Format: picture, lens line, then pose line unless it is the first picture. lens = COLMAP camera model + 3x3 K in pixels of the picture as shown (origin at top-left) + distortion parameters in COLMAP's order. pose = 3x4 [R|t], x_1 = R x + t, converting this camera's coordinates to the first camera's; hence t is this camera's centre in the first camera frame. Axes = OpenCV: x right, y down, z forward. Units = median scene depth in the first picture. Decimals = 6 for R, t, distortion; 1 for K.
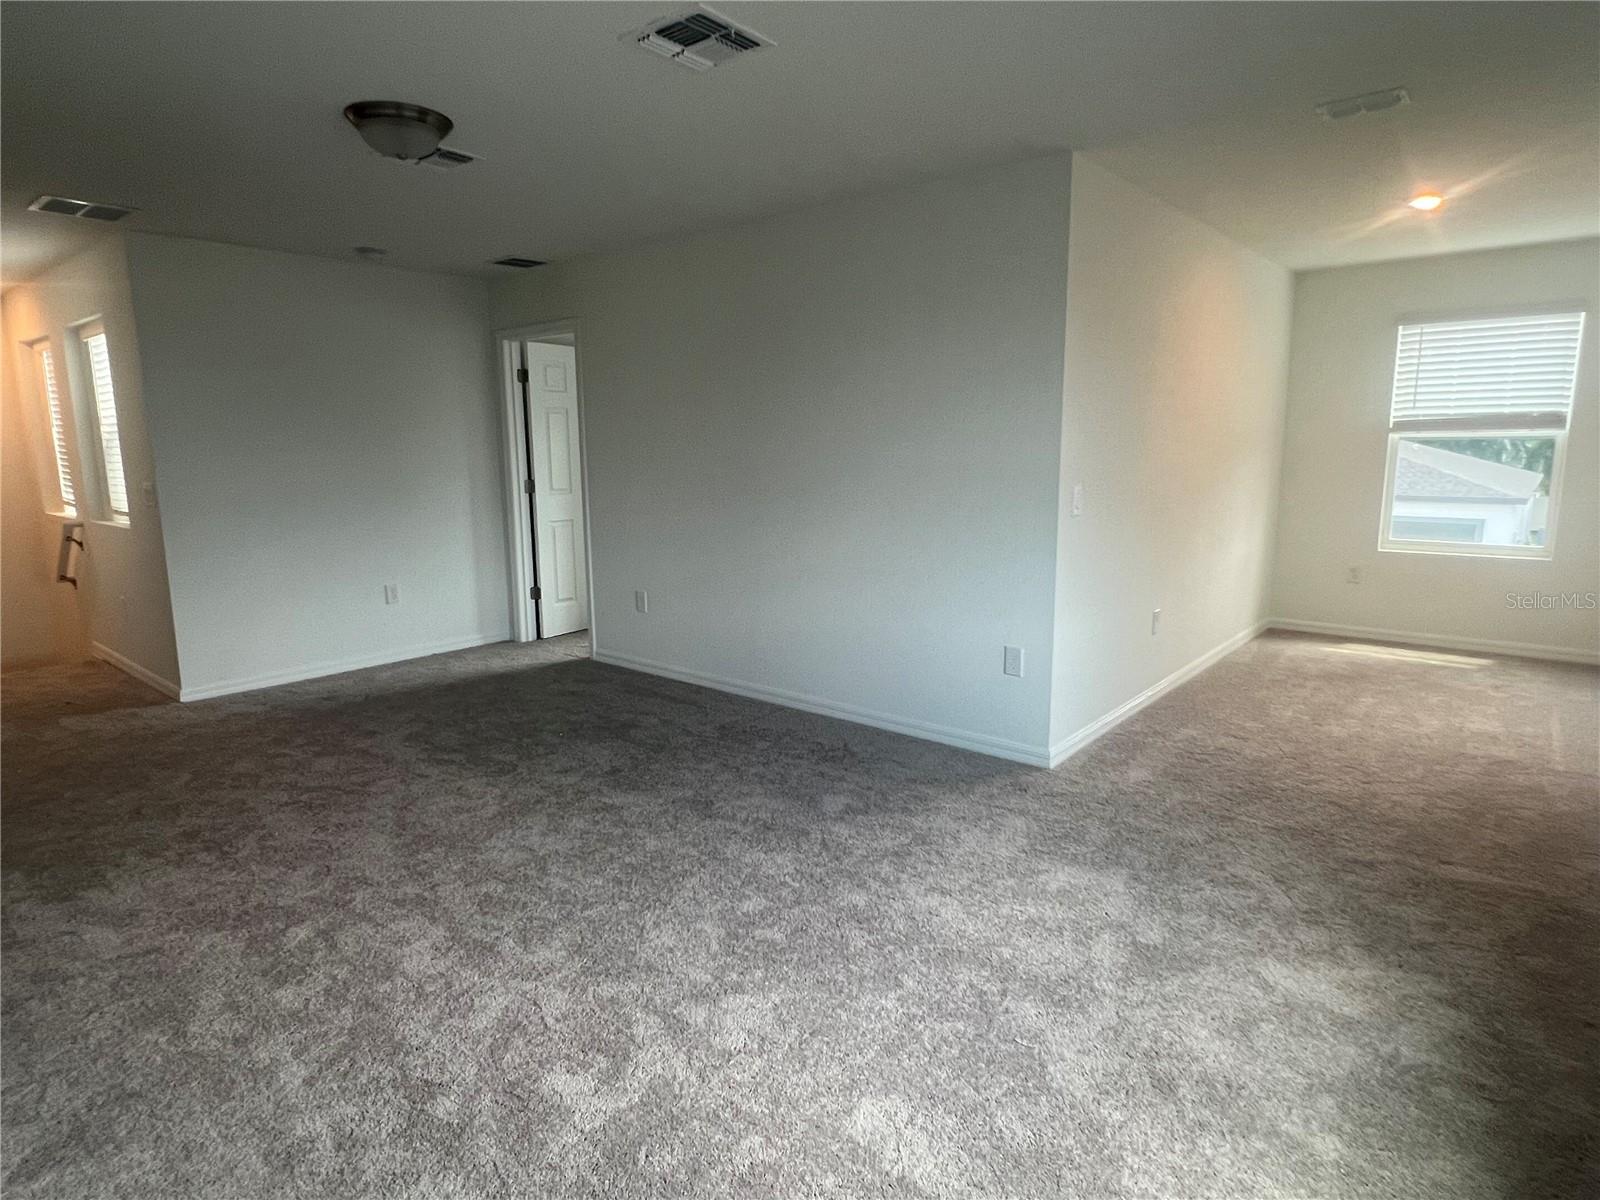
lens RADIAL K [[894.0, 0, 779.8], [0, 894.0, 591.1], [0, 0, 1]] dist [-0.000467, -0.000214]
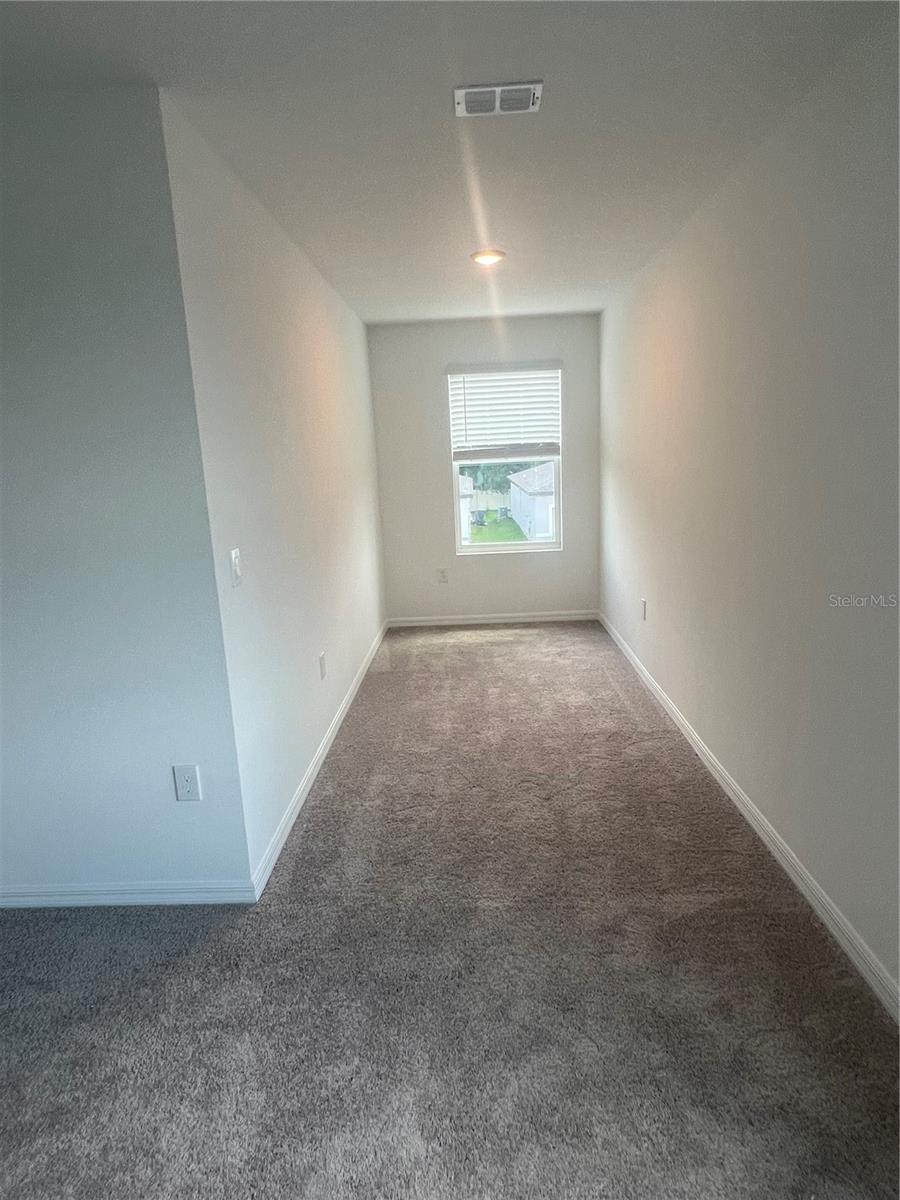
lens RADIAL K [[670.5, 0, 455.1], [0, 670.5, 586.7], [0, 0, 1]] dist [-0.000467, -0.000214]
pose [[0.763686, -0.150361, 0.627834, 0.101425], [0.142510, 0.987772, 0.063217, -0.090074], [-0.629662, 0.041195, 0.775776, 0.401643]]
